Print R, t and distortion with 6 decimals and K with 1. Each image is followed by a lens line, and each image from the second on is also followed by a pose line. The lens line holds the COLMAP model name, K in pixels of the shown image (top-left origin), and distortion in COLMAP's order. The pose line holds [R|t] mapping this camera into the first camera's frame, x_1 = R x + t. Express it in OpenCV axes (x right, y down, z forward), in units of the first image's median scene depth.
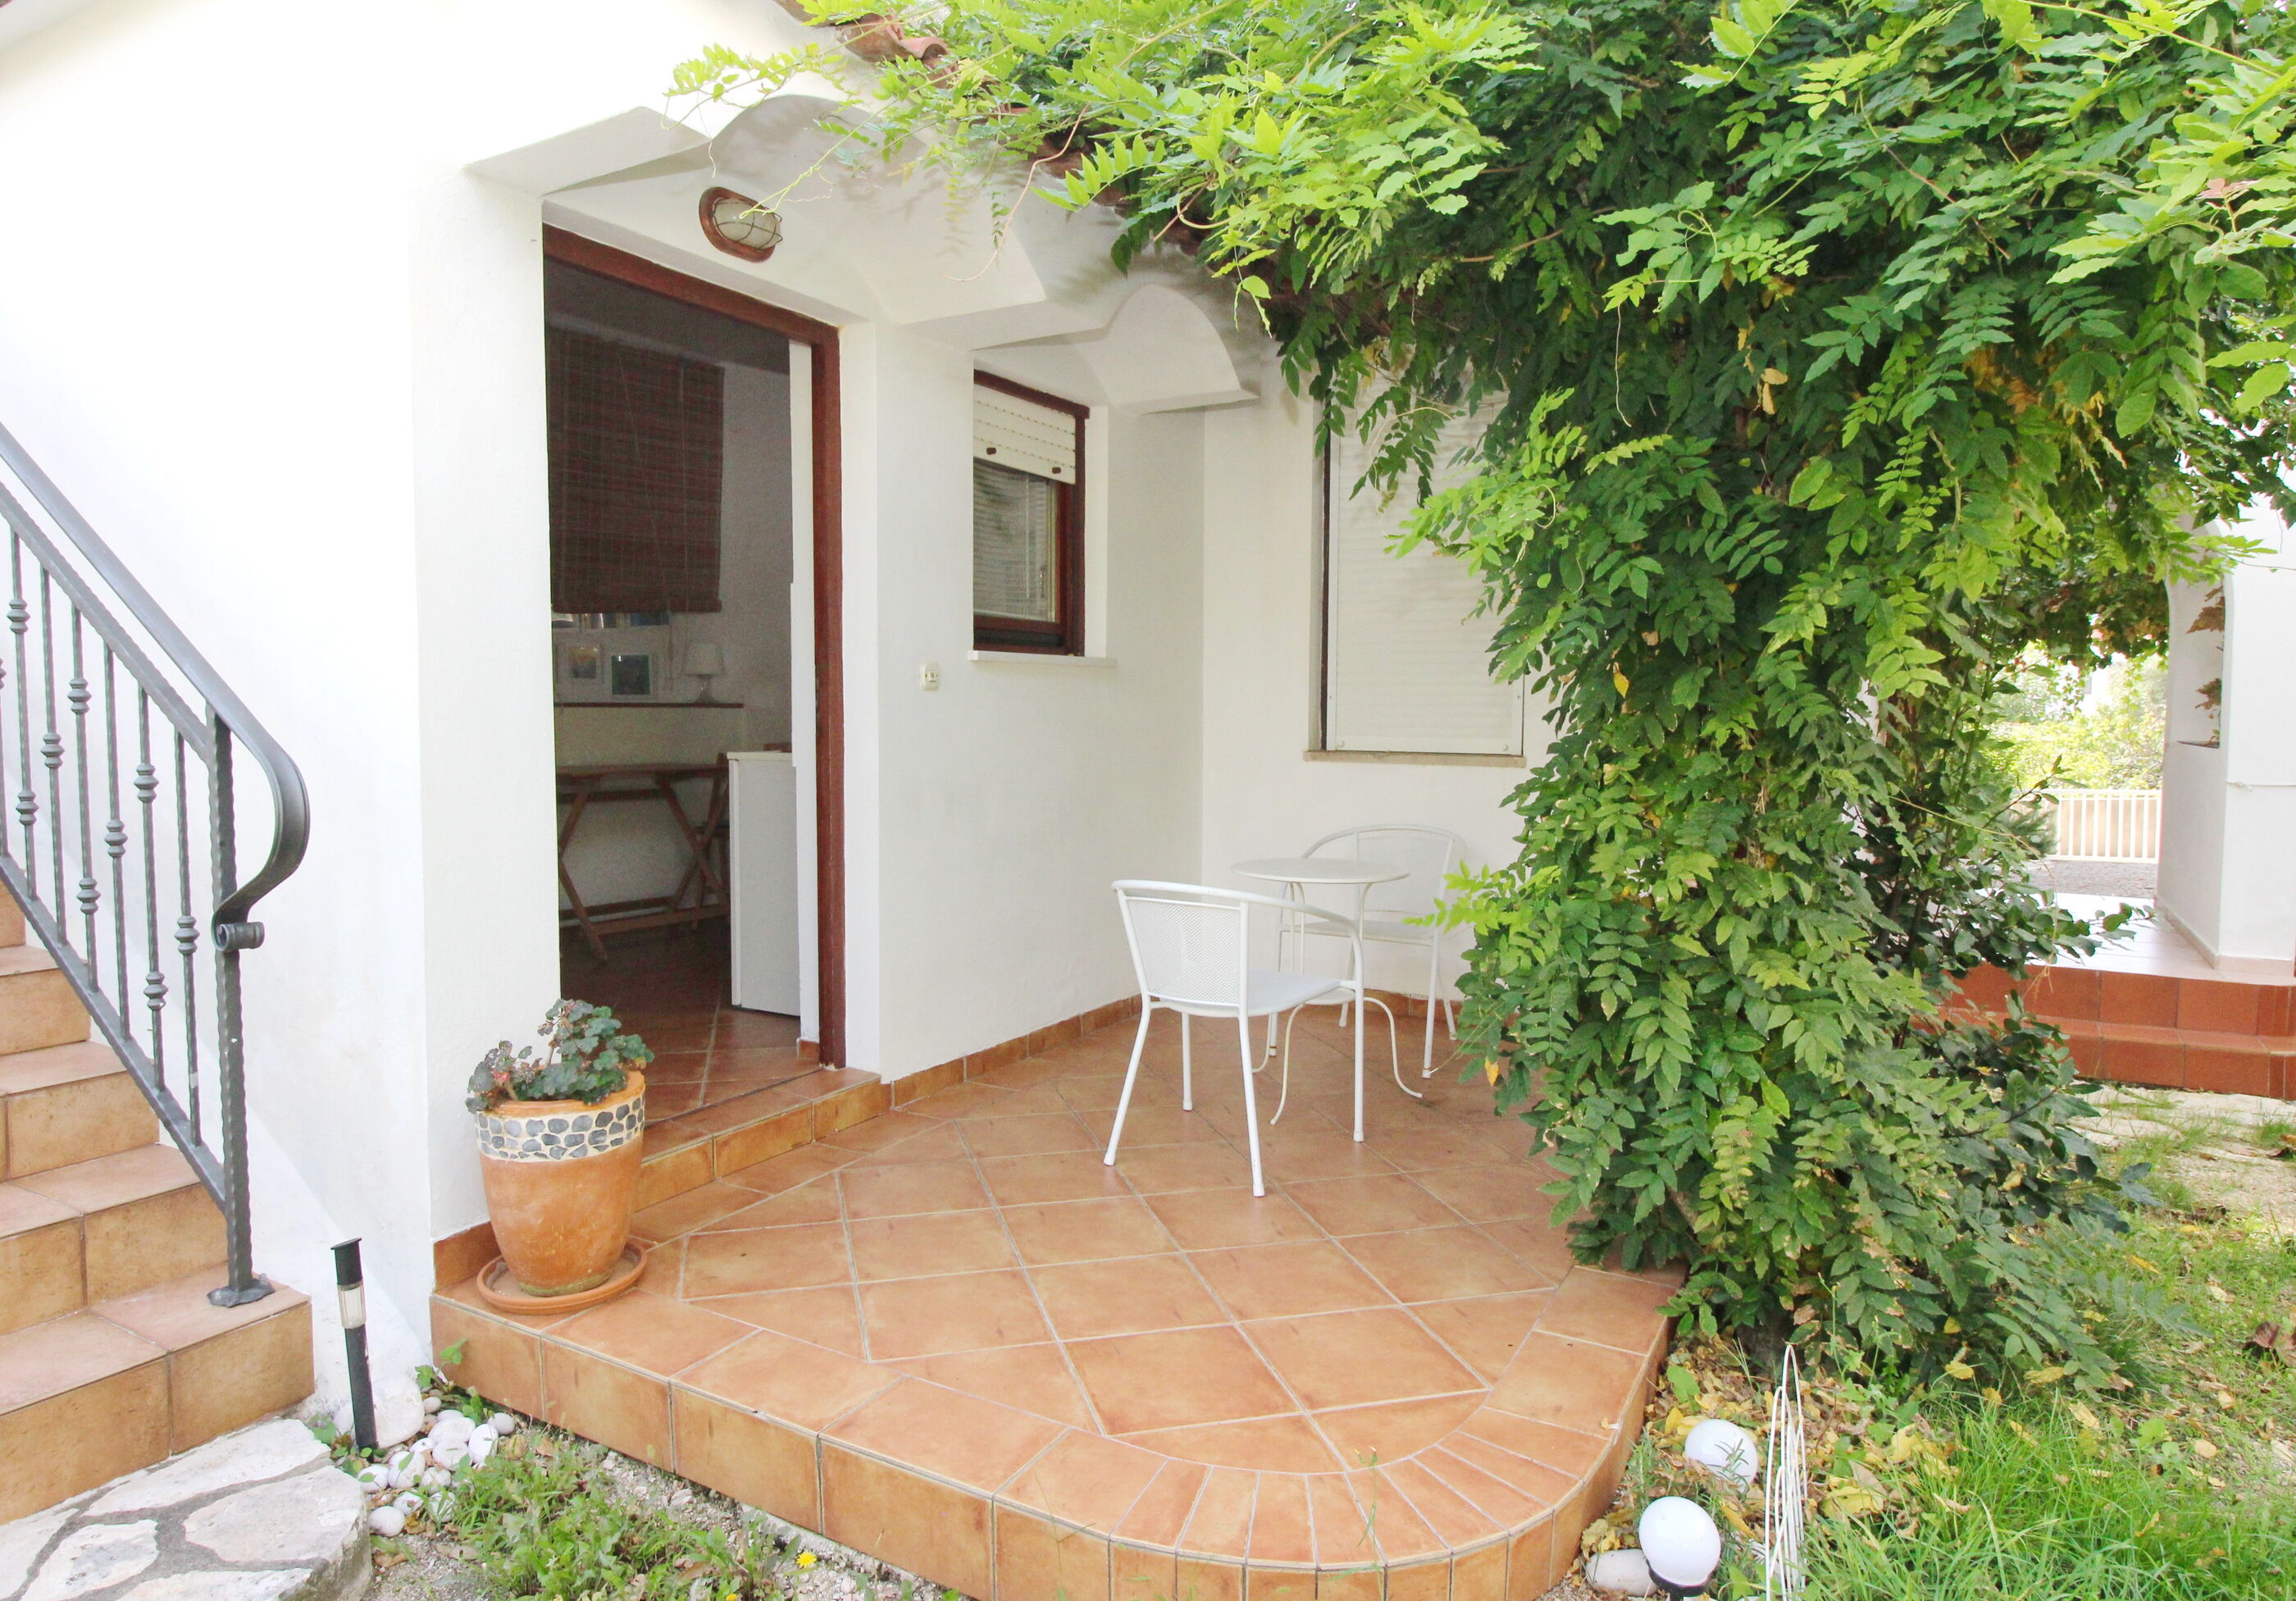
lens RADIAL K [[1292.1, 0, 1094.9], [0, 1292.1, 786.6], [0, 0, 1]] dist [-0.016983, -0.000210]
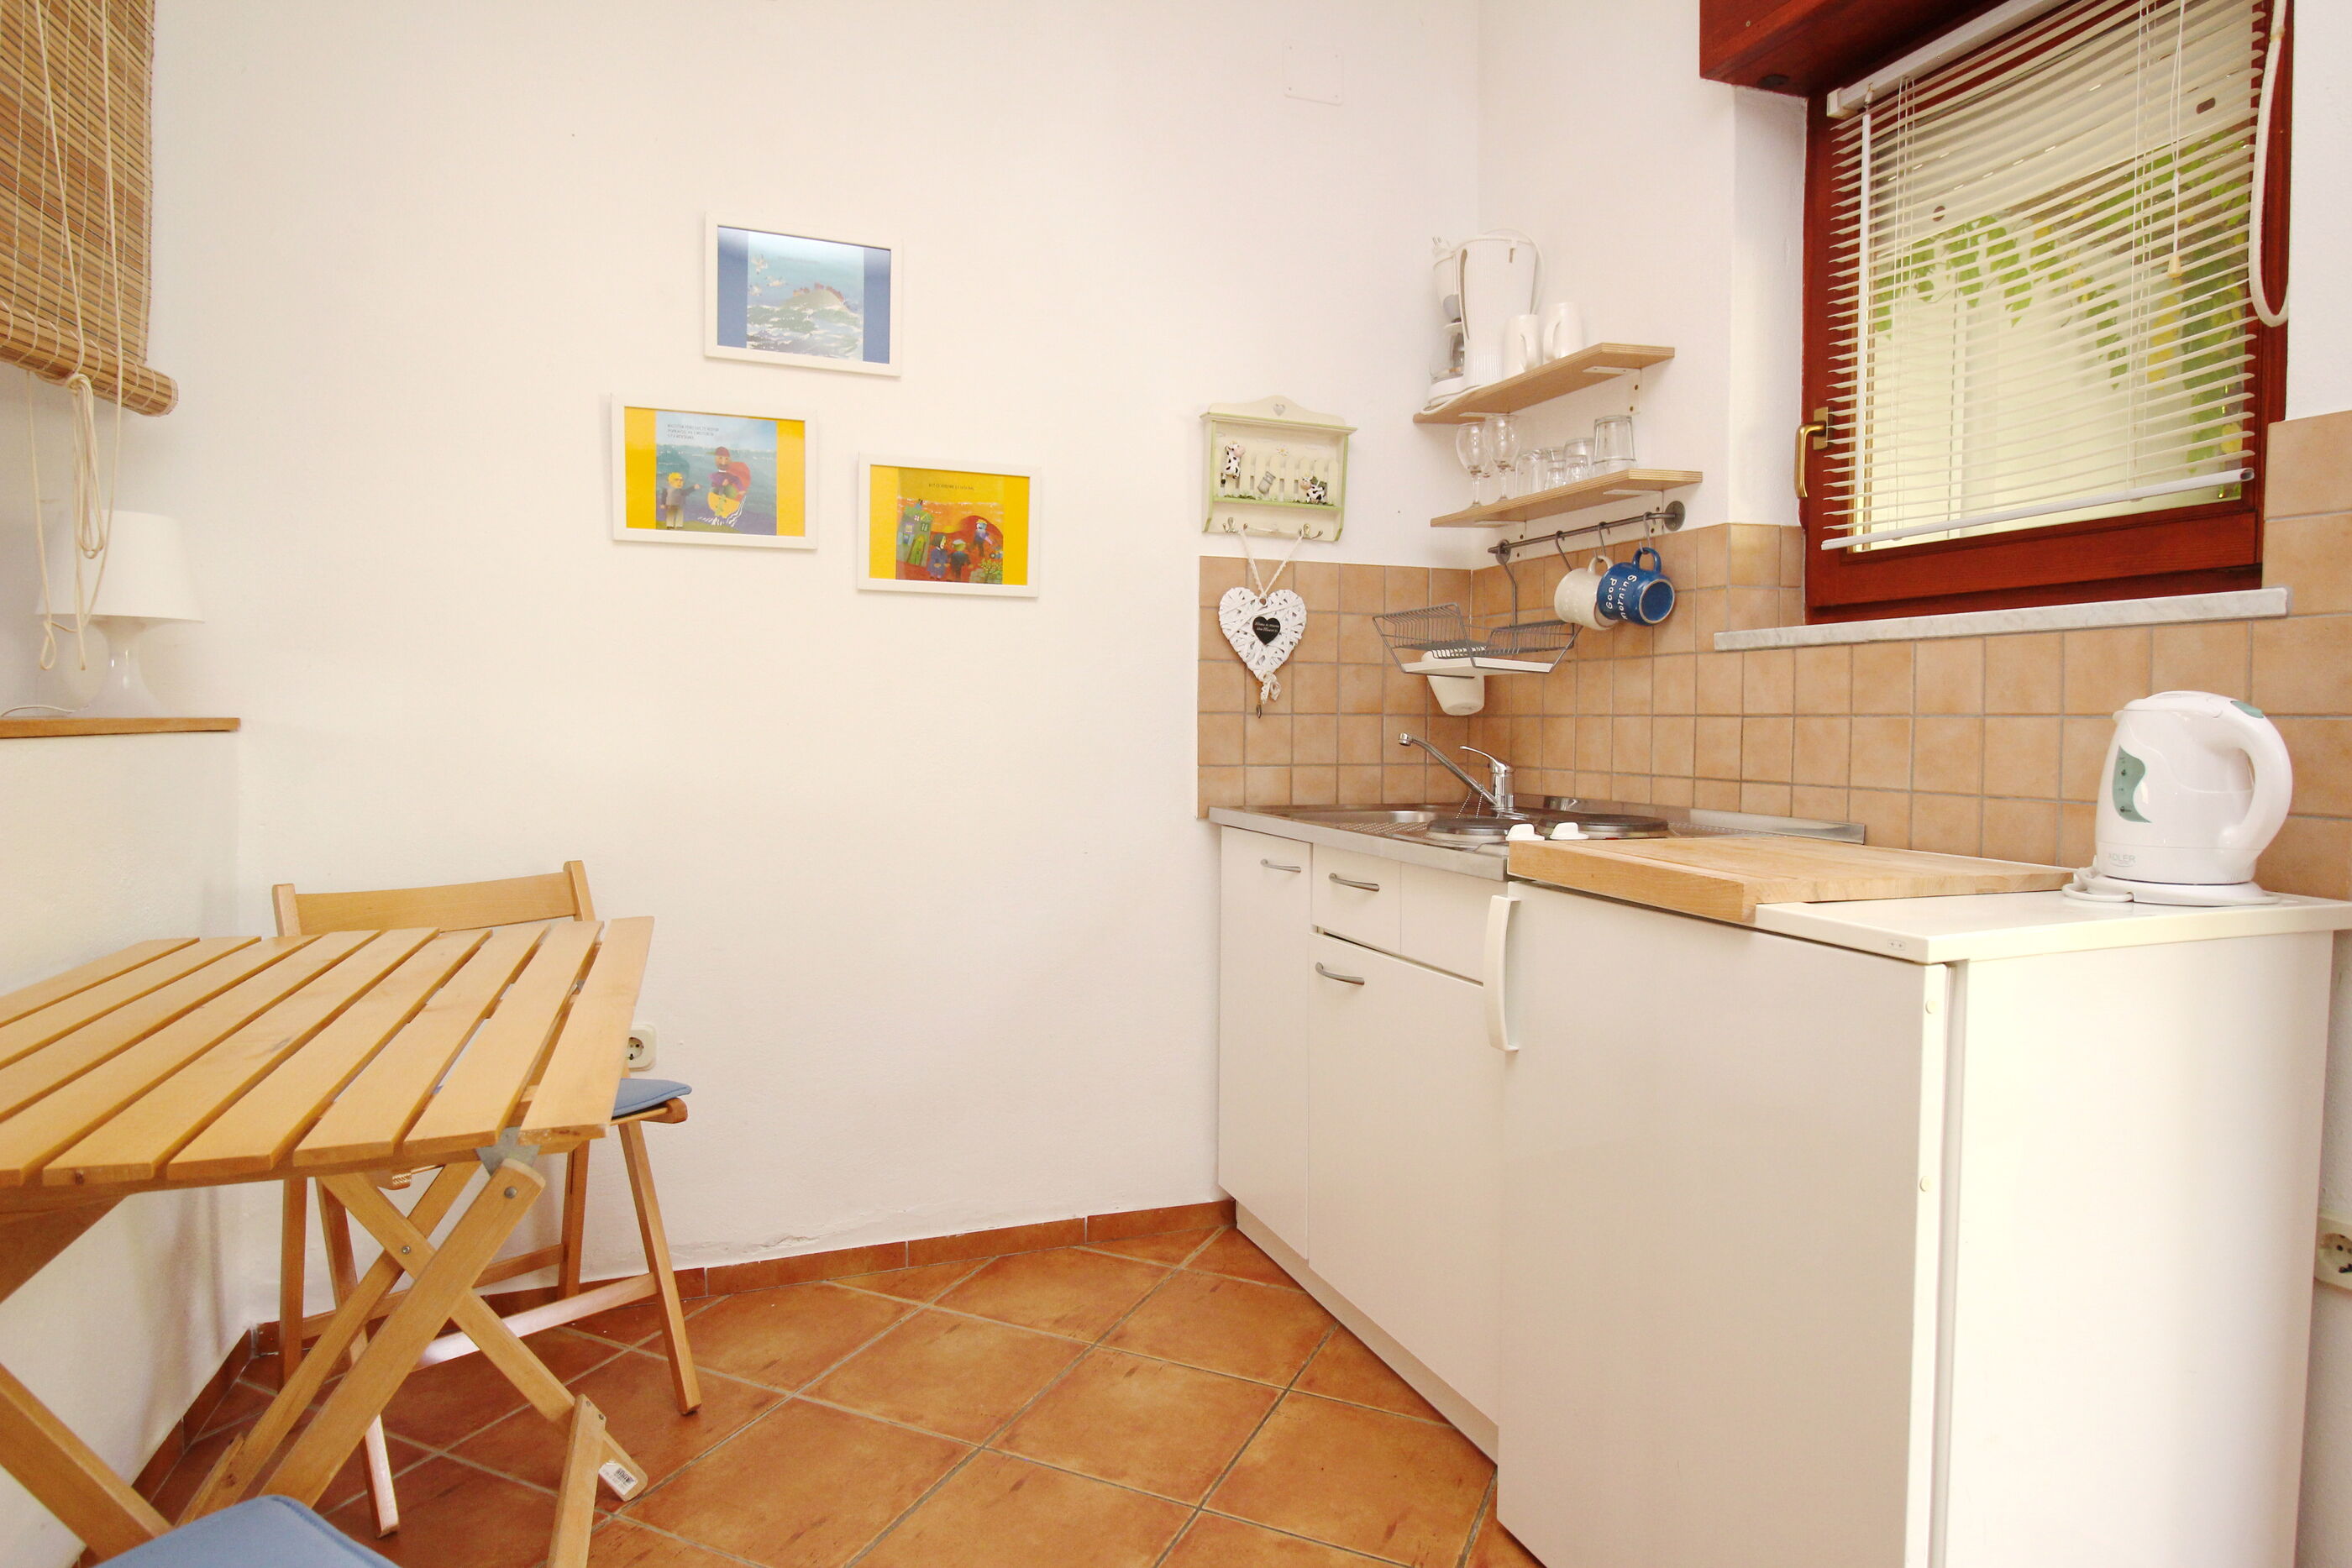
lens RADIAL K [[1306.5, 0, 1177.1], [0, 1306.5, 767.6], [0, 0, 1]] dist [0.001145, -0.017820]
pose [[0.628990, -0.024595, 0.777024, -0.832034], [0.038668, 0.999252, 0.000328, -0.096279], [-0.776451, 0.029839, 0.629471, 1.358868]]
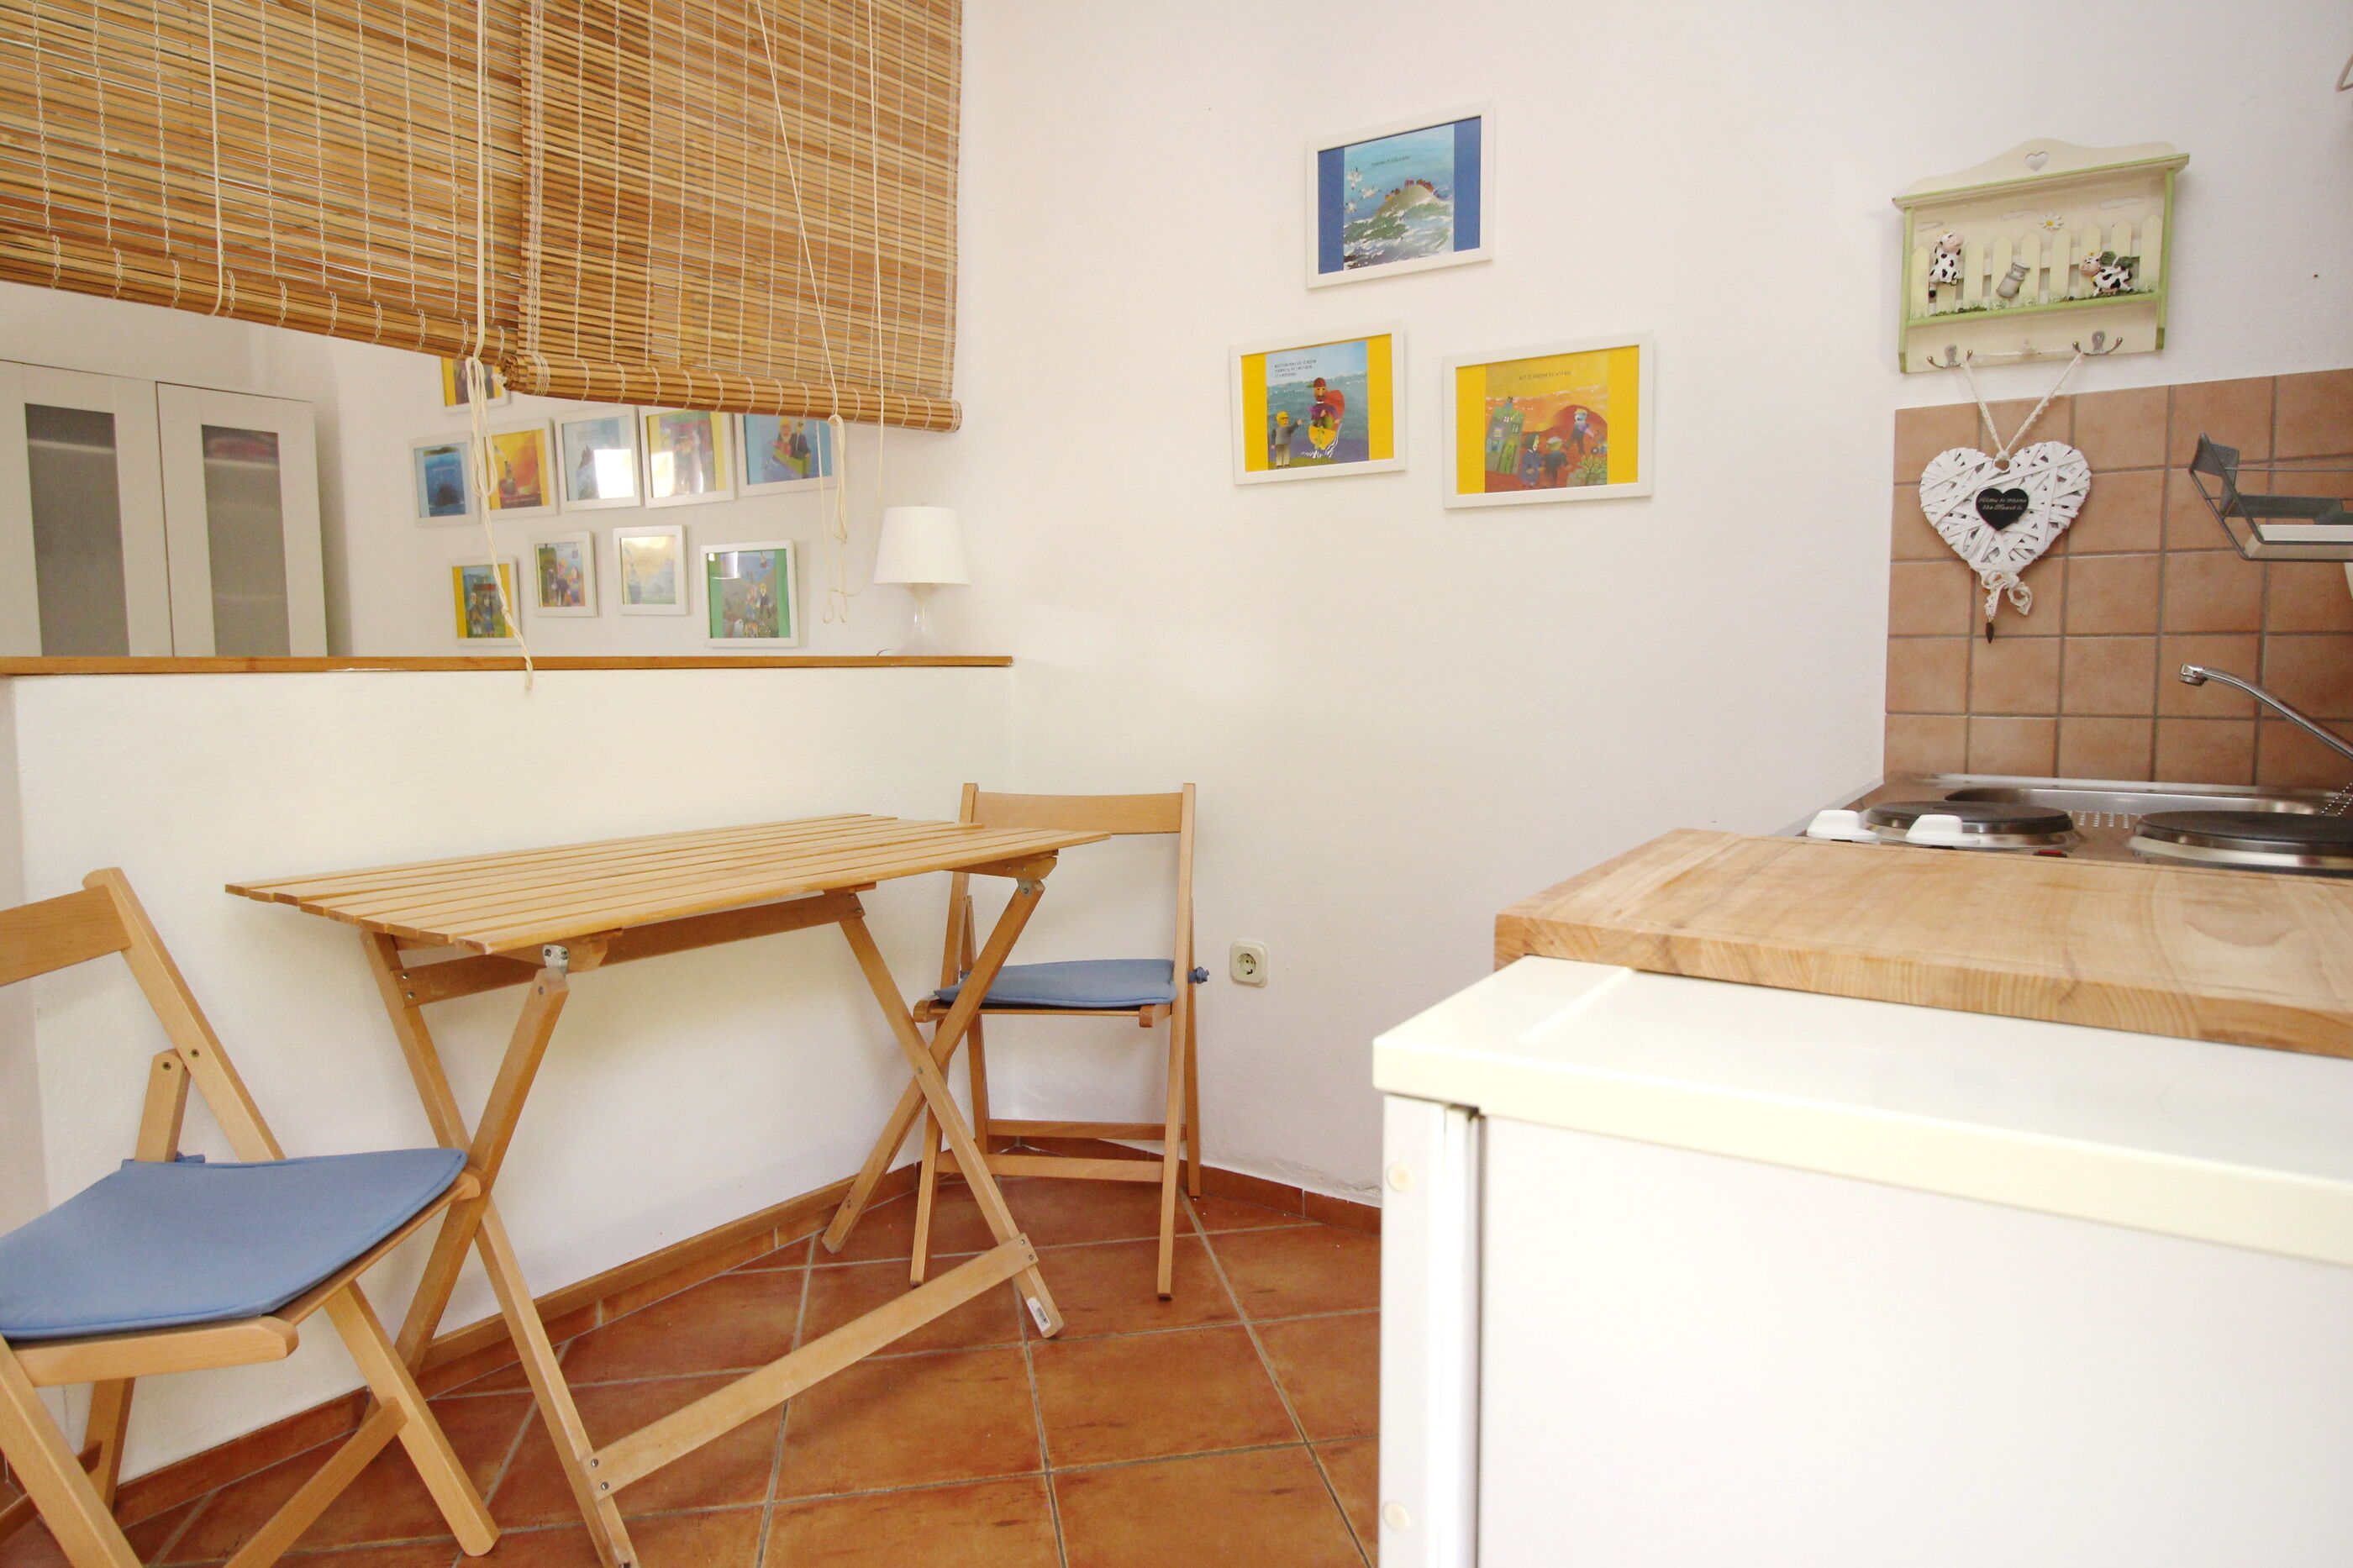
lens RADIAL K [[1396.0, 0, 1177.6], [0, 1396.0, 763.7], [0, 0, 1]] dist [-0.002718, -0.002705]
pose [[0.998328, -0.001829, -0.057781, -0.425270], [0.003007, 0.999789, 0.020307, -0.086481], [0.057732, -0.020447, 0.998123, 1.220064]]
